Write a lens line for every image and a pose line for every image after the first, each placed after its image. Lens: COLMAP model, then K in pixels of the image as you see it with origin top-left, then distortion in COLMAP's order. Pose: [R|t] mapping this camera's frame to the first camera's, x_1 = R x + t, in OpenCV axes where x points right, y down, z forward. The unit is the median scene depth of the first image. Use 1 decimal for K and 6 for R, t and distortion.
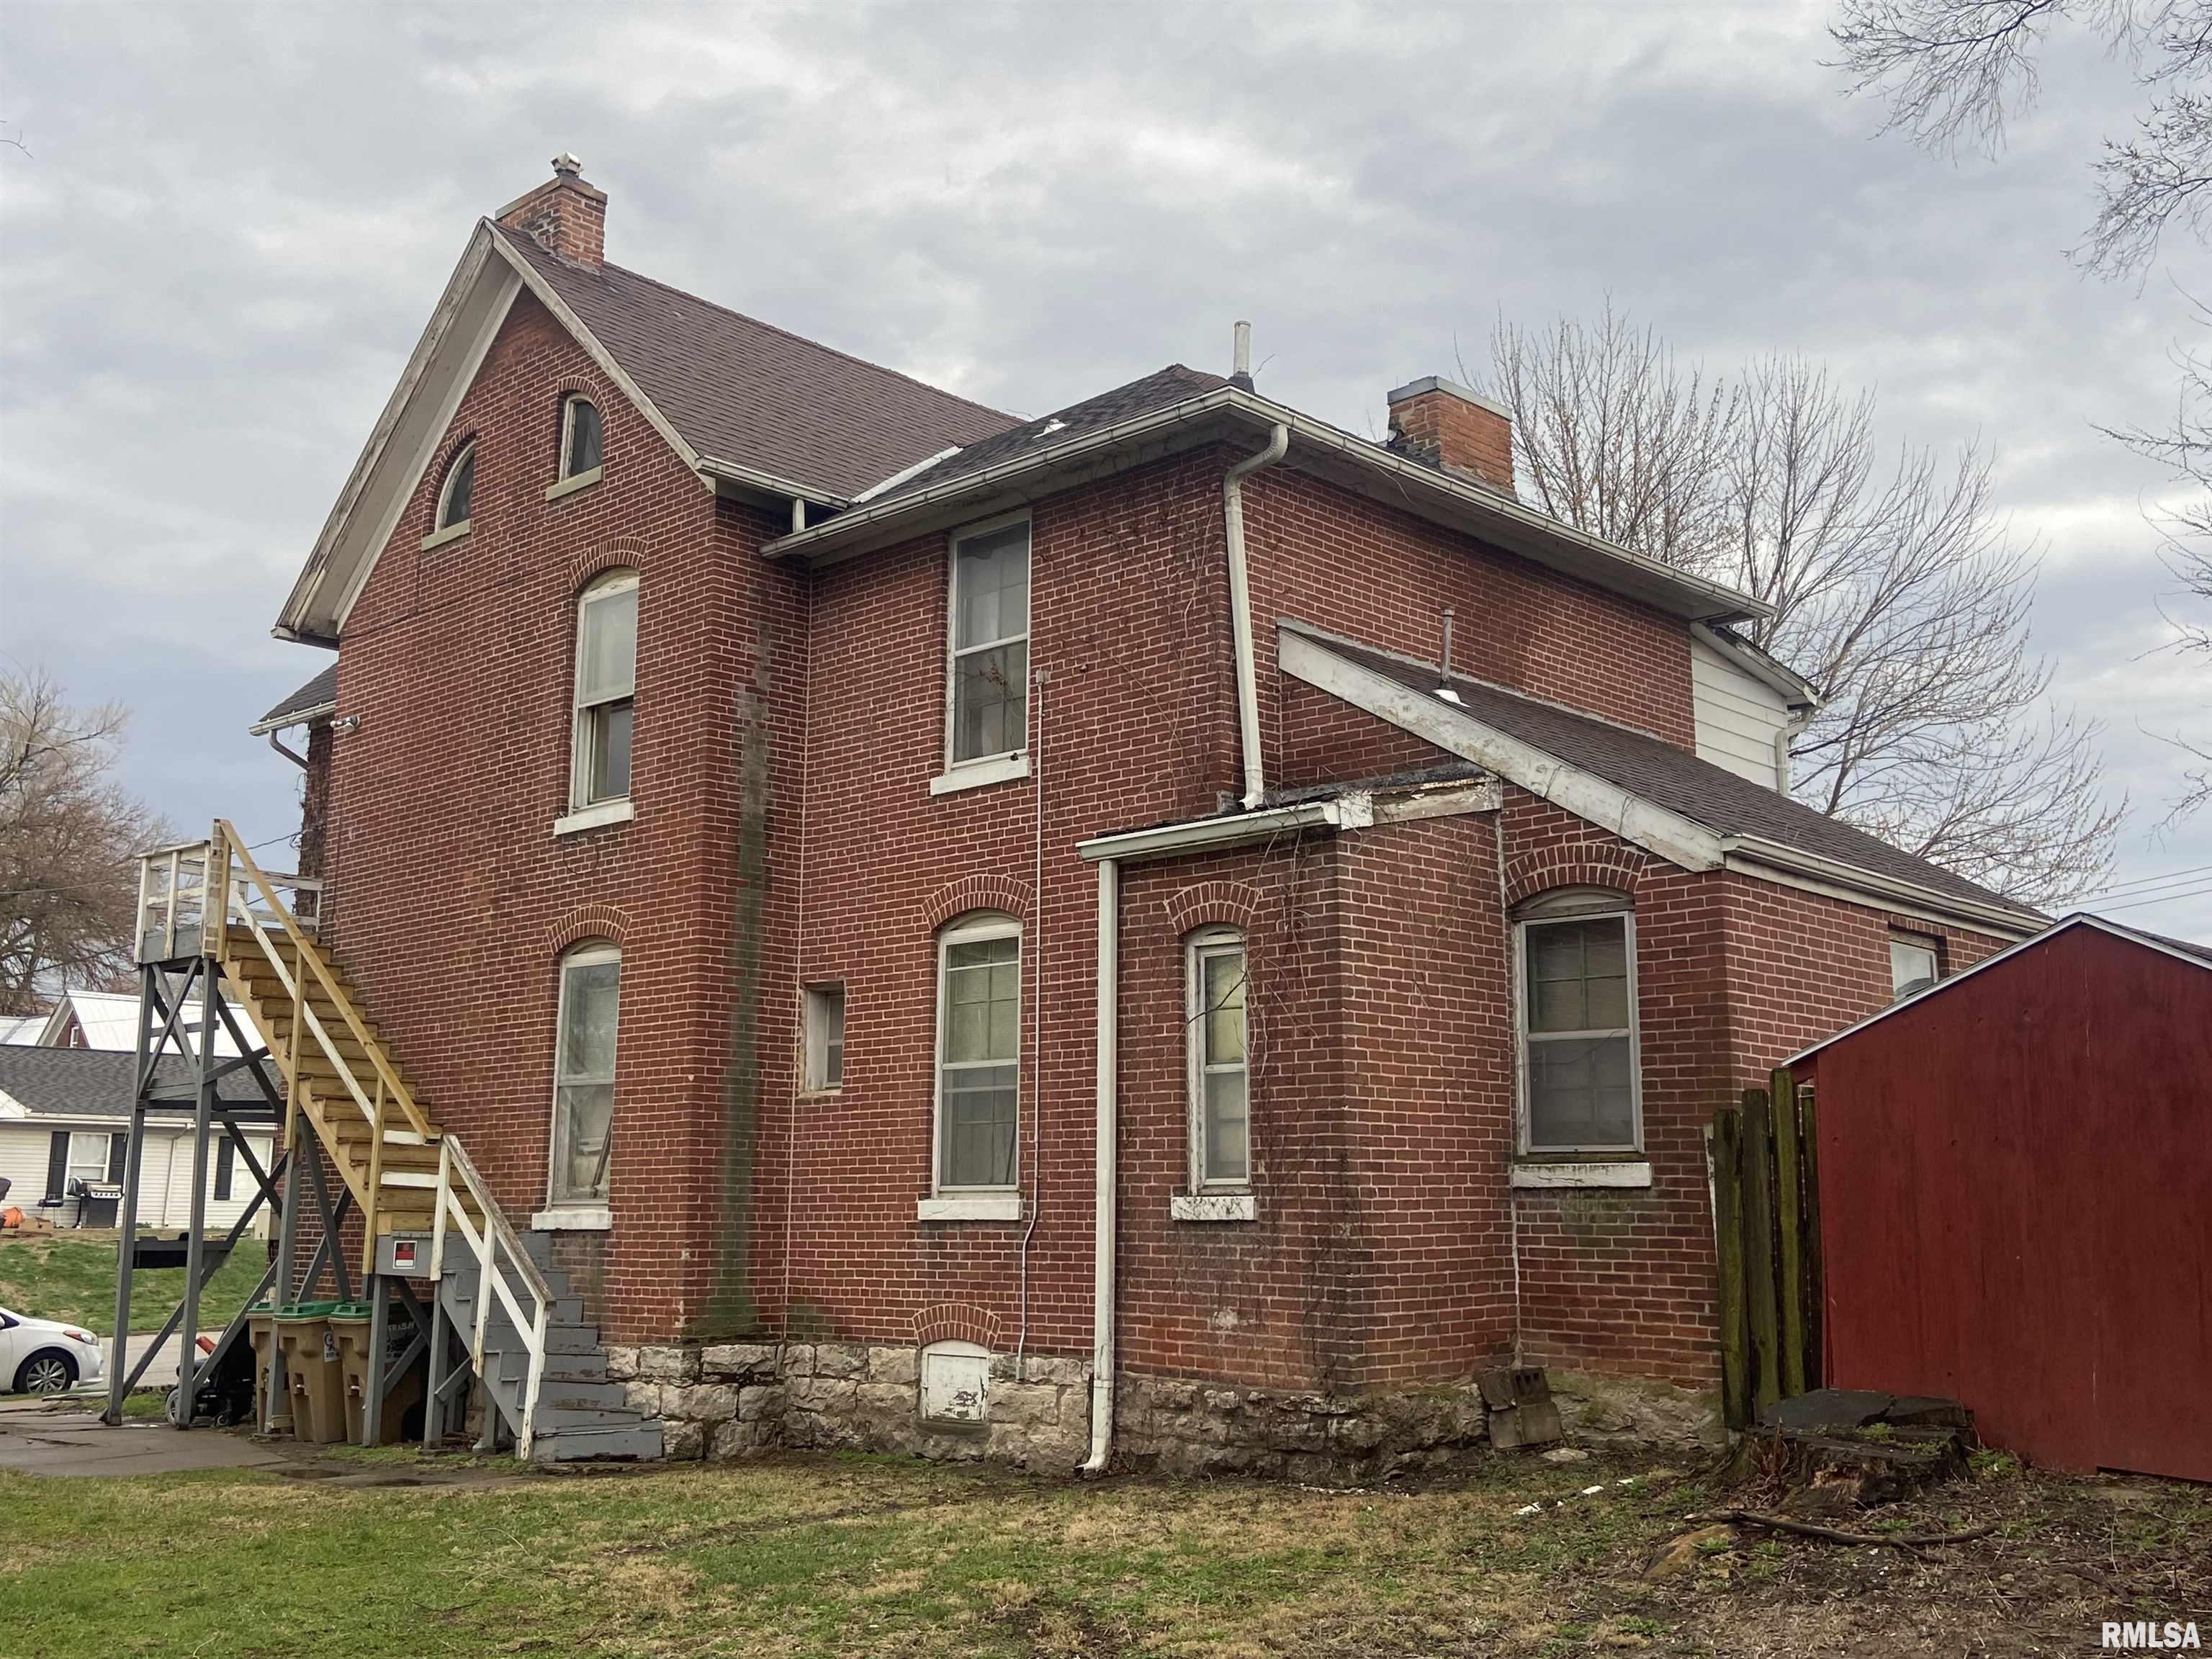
lens RADIAL K [[2227.3, 0, 1058.1], [0, 2227.3, 782.7], [0, 0, 1]] dist [0.093908, 0.000000]
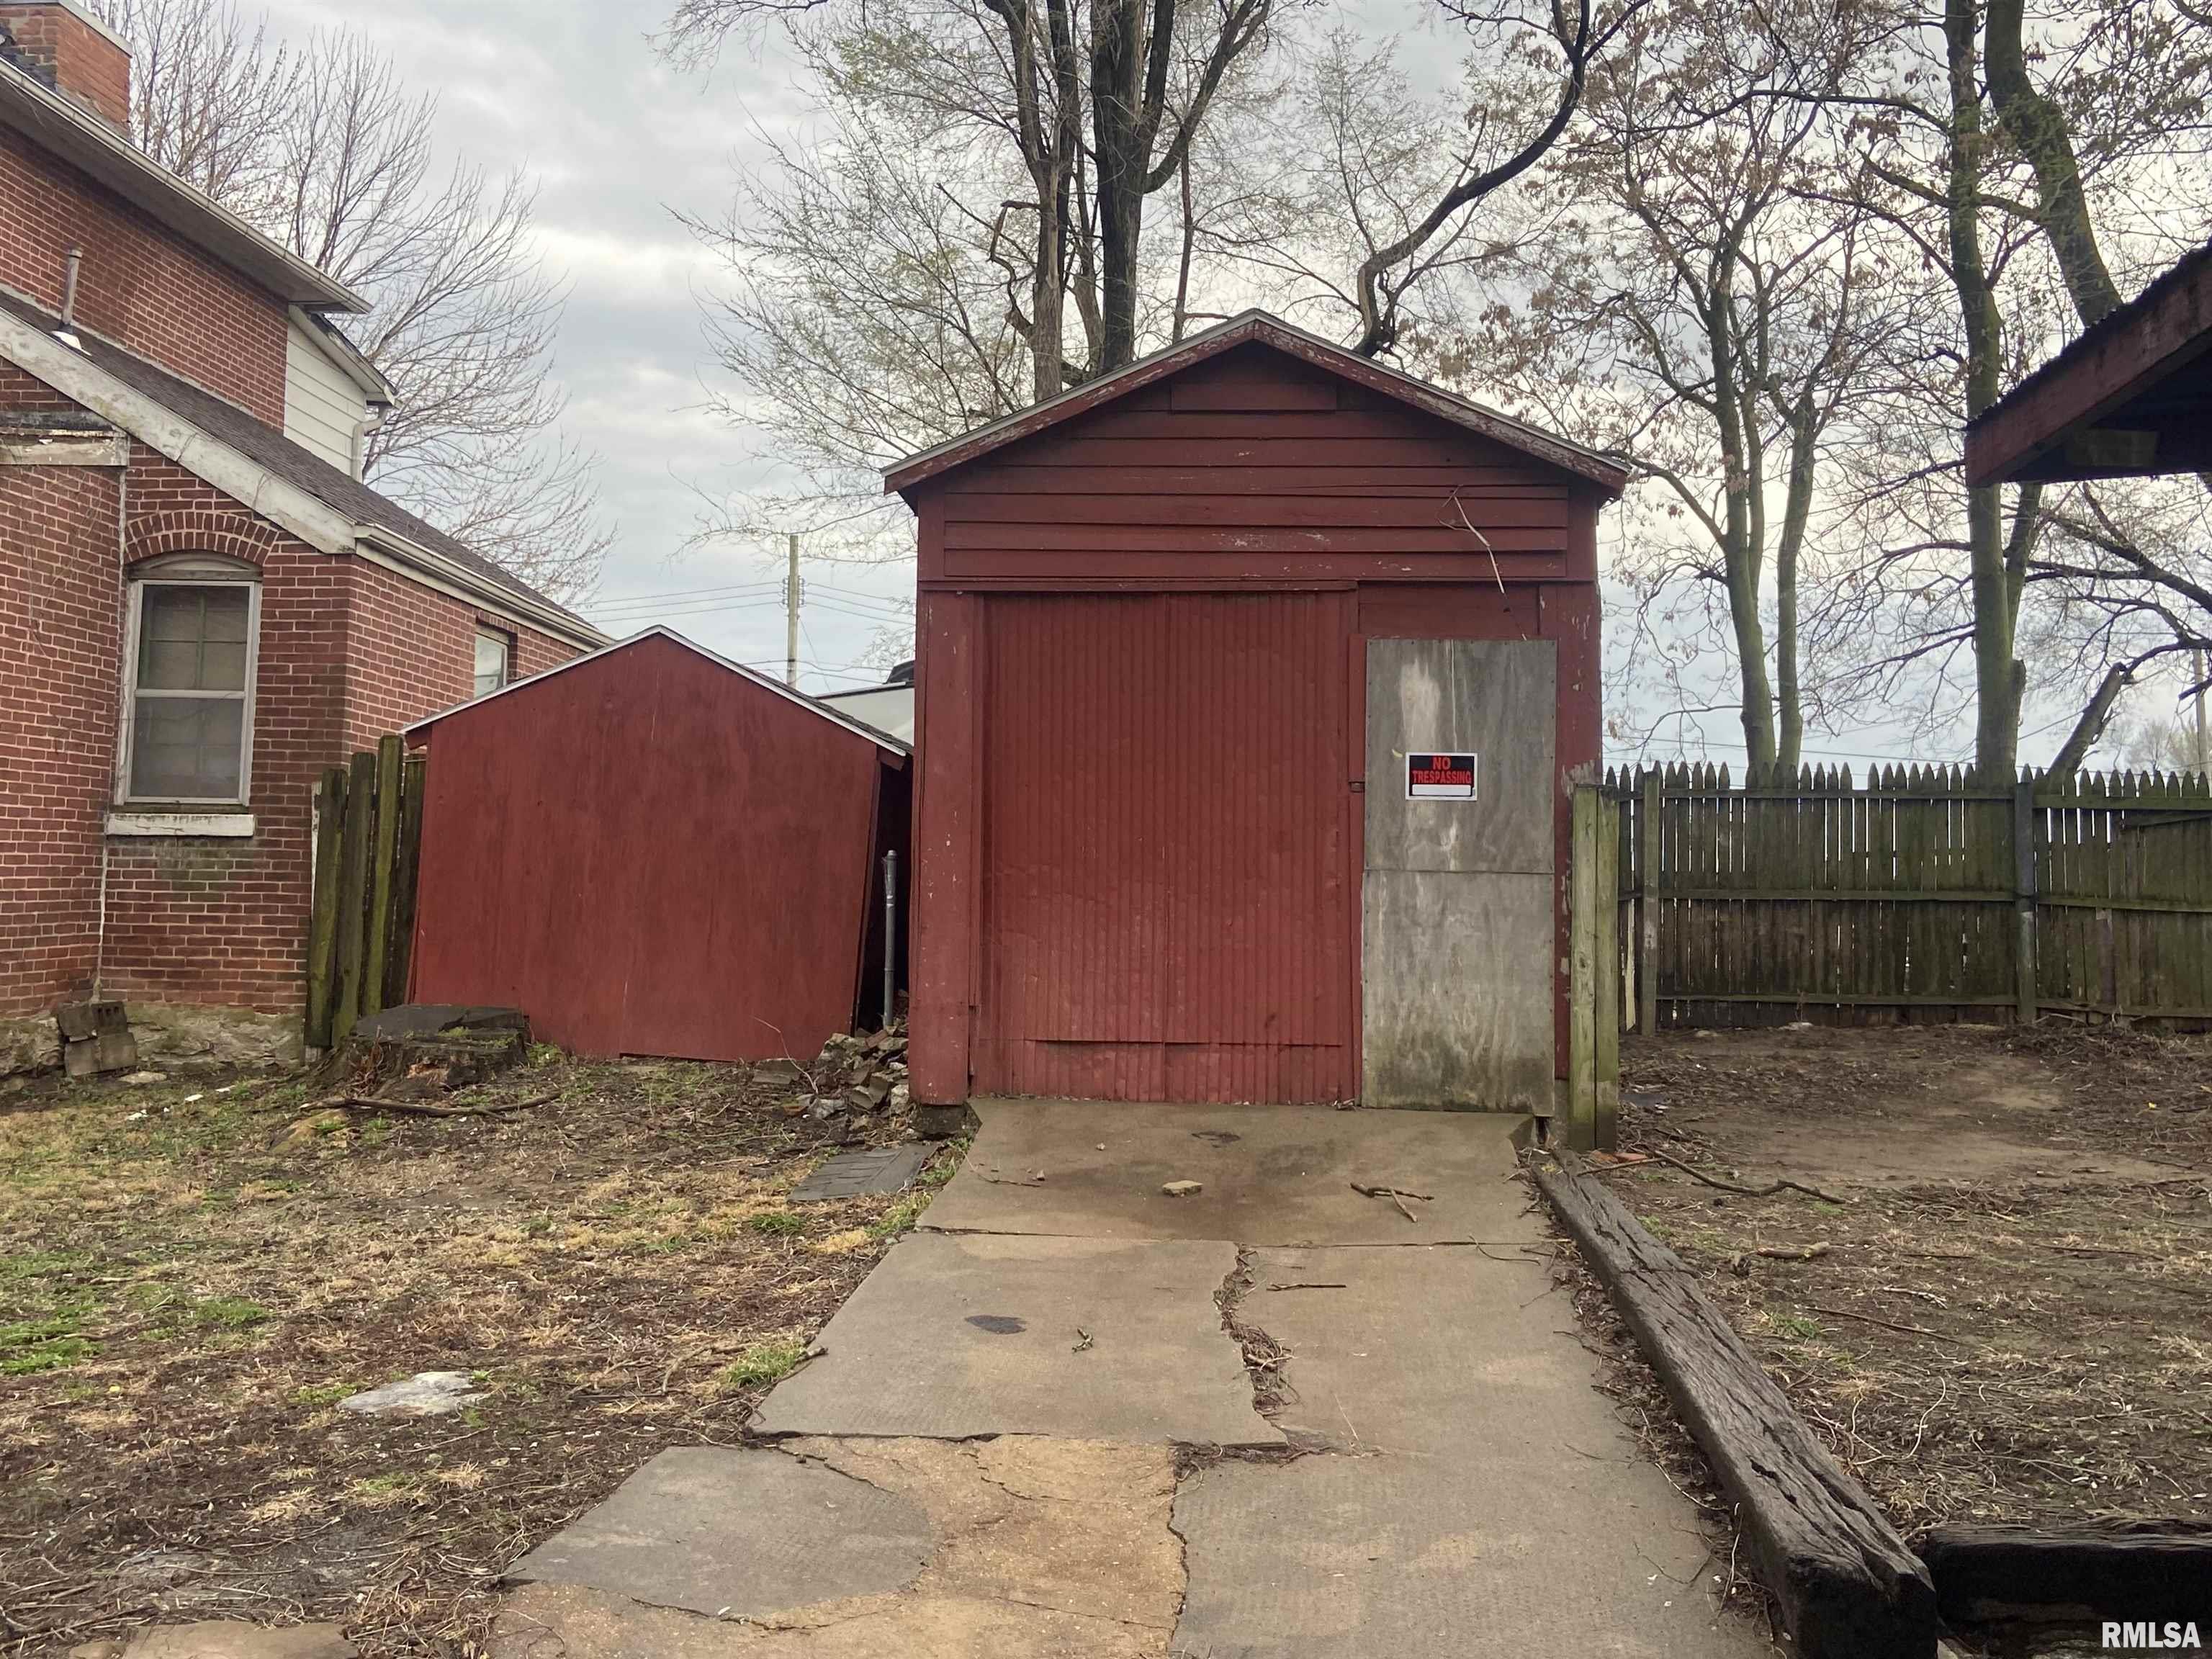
lens RADIAL K [[2227.3, 0, 1106.1], [0, 2227.3, 820.6], [0, 0, 1]] dist [0.093908, 0.000000]
pose [[0.774343, 0.042175, 0.631359, -0.103081], [-0.139275, 0.984667, 0.105041, 0.000111], [-0.617248, -0.169271, 0.768344, -0.088438]]
